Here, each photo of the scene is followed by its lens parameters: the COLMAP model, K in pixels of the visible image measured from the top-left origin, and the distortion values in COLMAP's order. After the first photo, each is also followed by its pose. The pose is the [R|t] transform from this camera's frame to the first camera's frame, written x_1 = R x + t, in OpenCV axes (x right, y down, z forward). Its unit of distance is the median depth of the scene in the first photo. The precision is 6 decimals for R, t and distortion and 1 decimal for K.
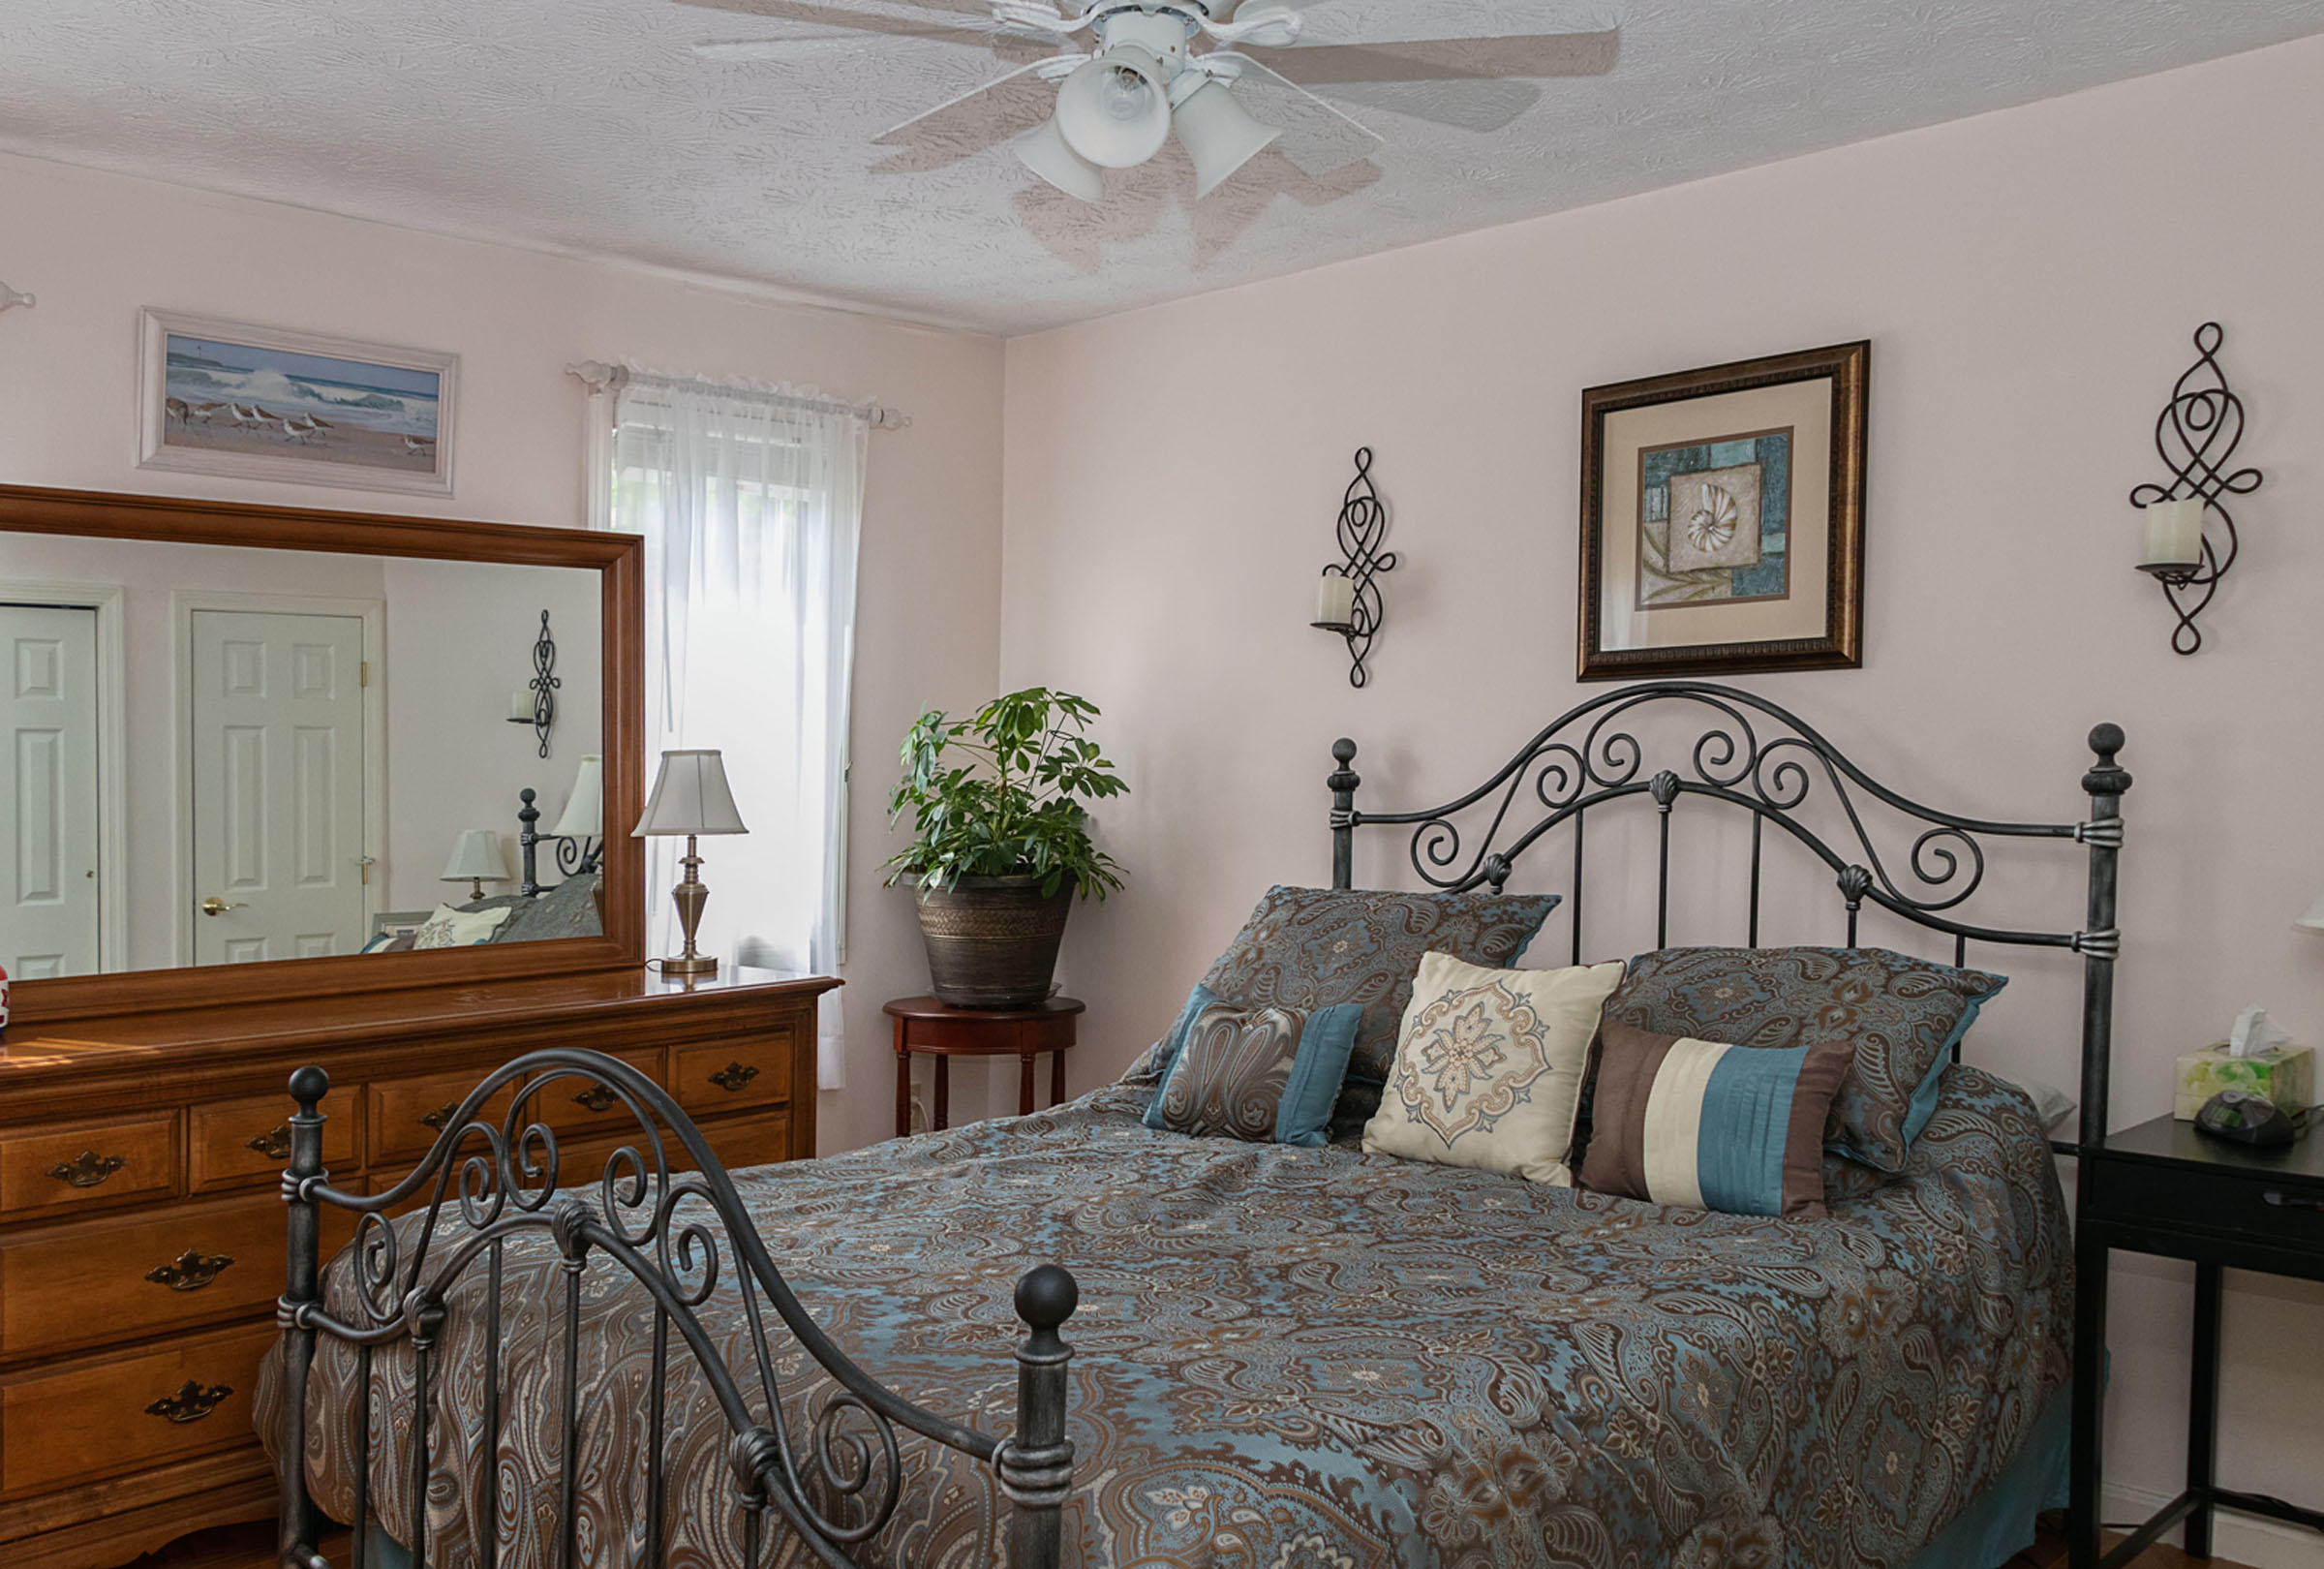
lens RADIAL K [[1958.9, 0, 1160.5], [0, 1958.9, 773.6], [0, 0, 1]] dist [0.003336, 0.006988]
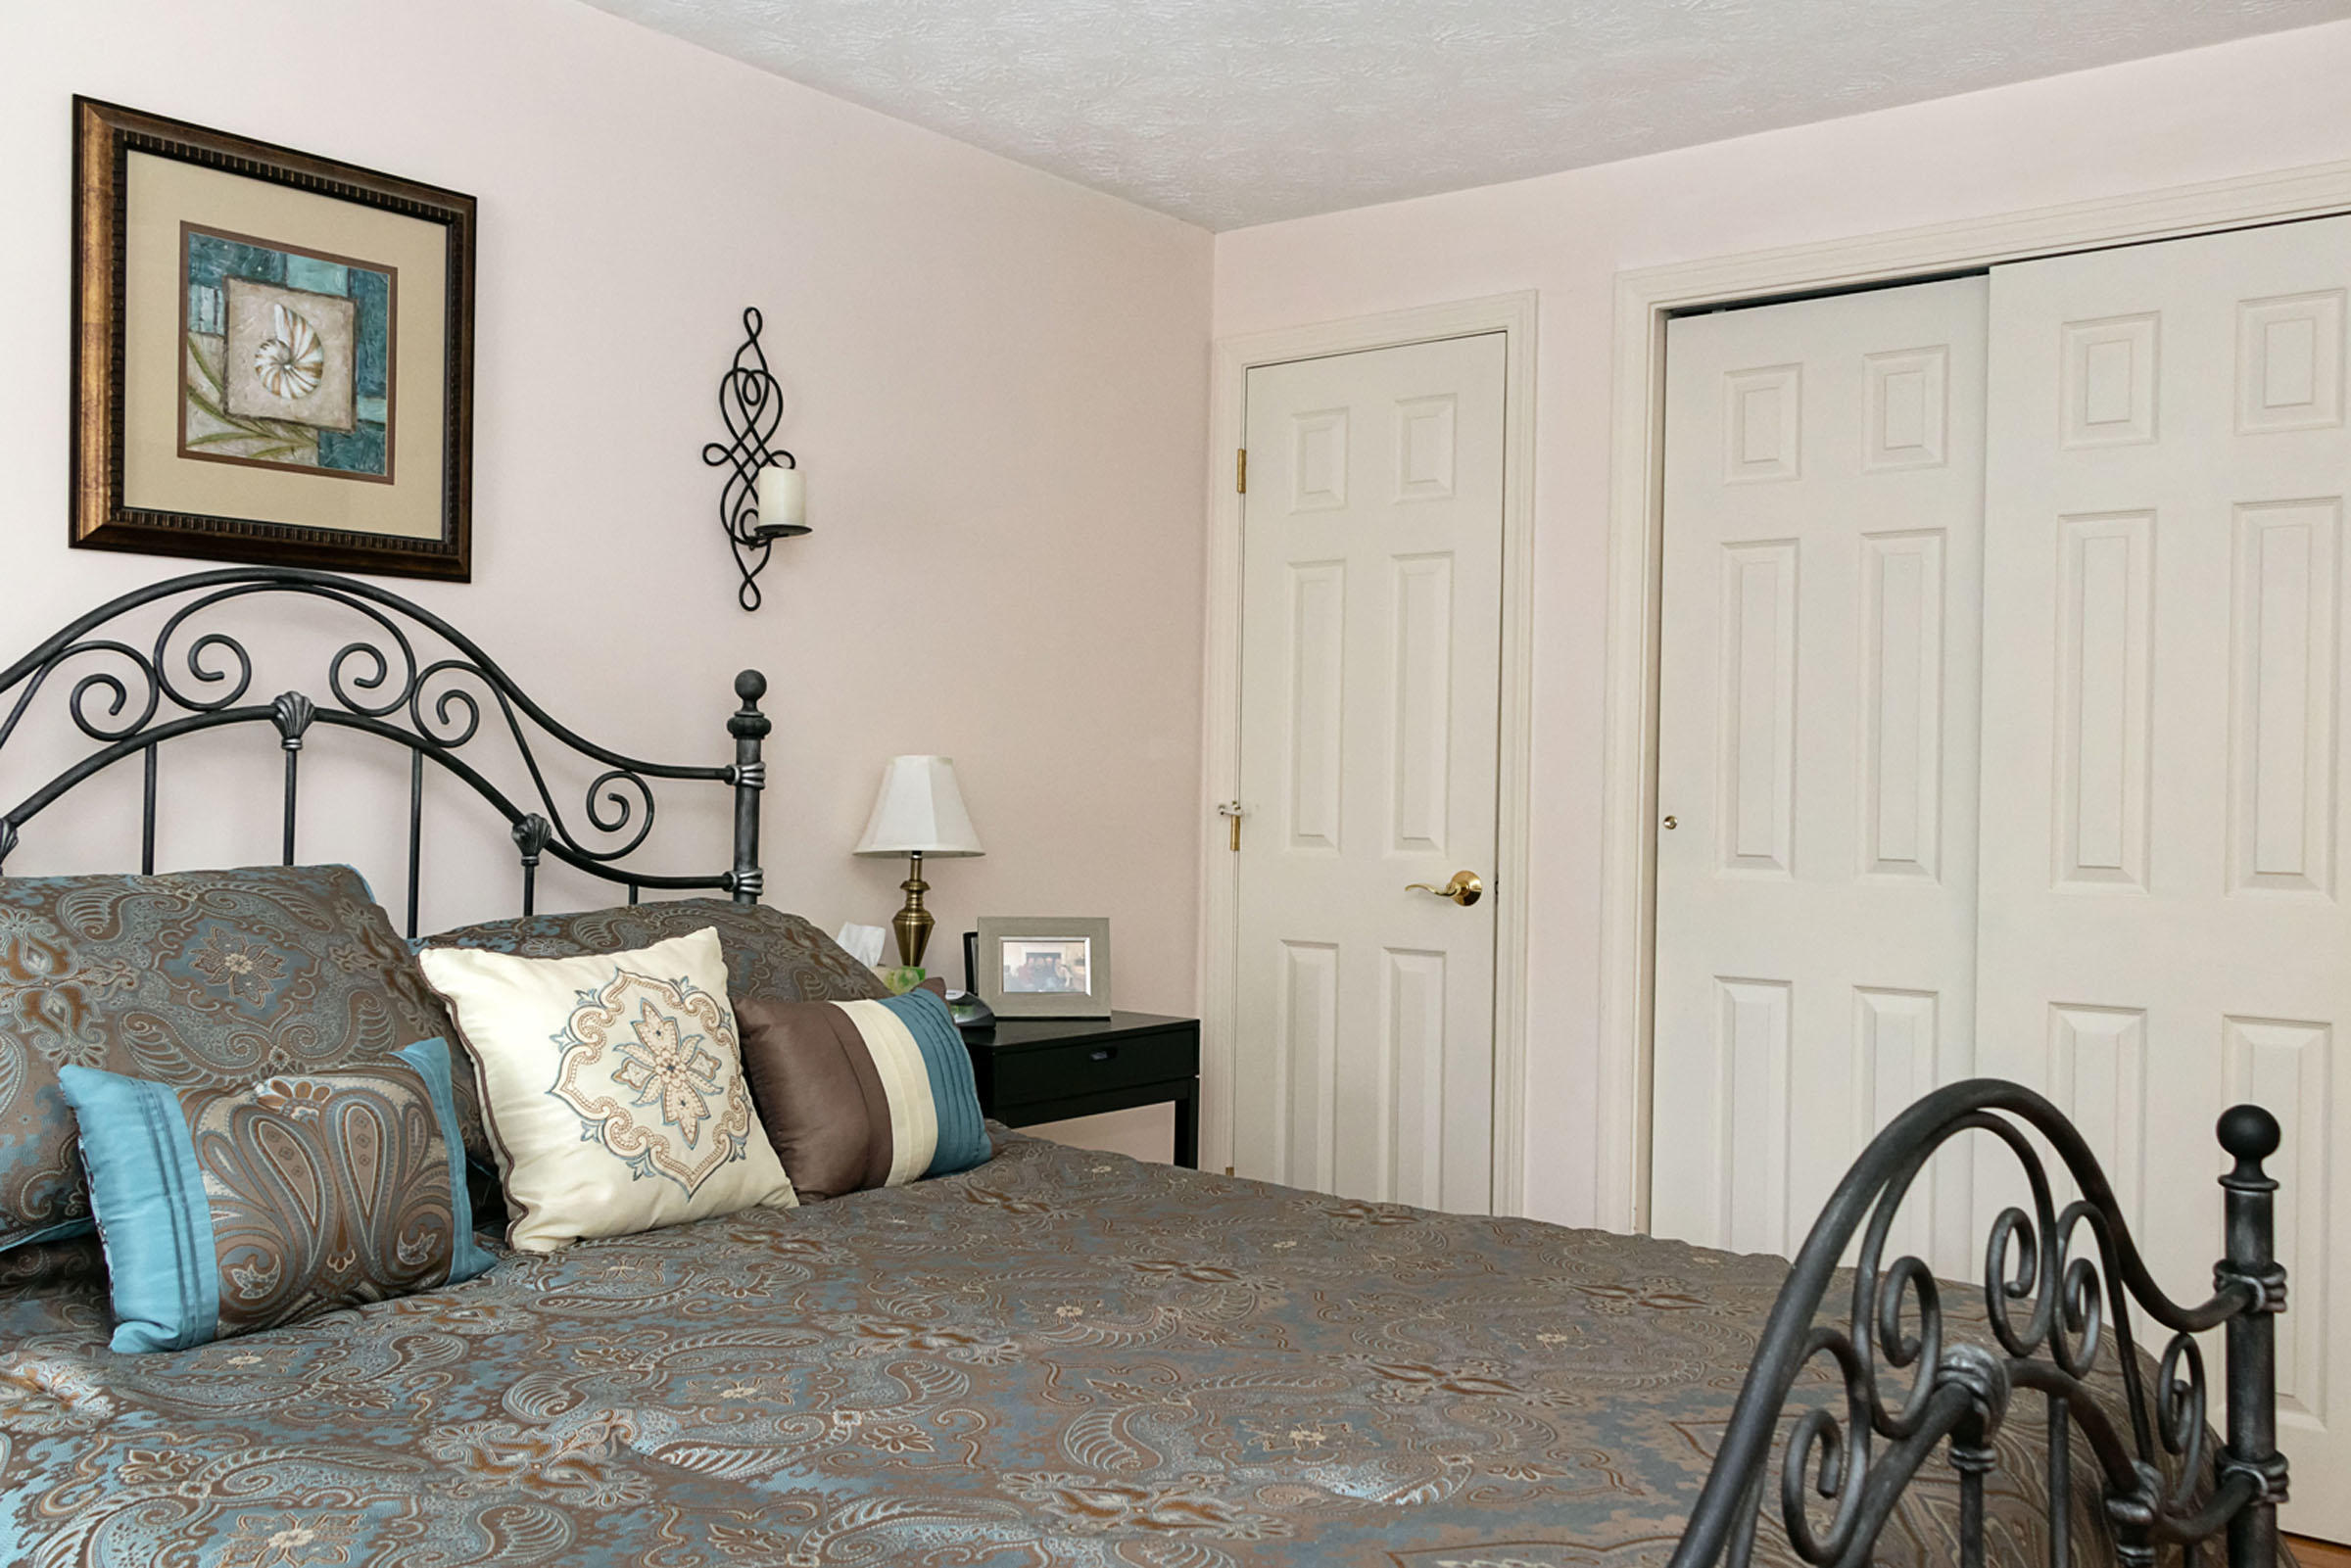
lens RADIAL K [[1981.3, 0, 1173.9], [0, 1981.3, 795.5], [0, 0, 1]] dist [0.003336, 0.006988]
pose [[-0.081699, 0.000088, 0.996657, -0.501565], [-0.011294, 0.999936, -0.001014, 0.034037], [-0.996593, -0.011339, -0.081693, 0.739772]]
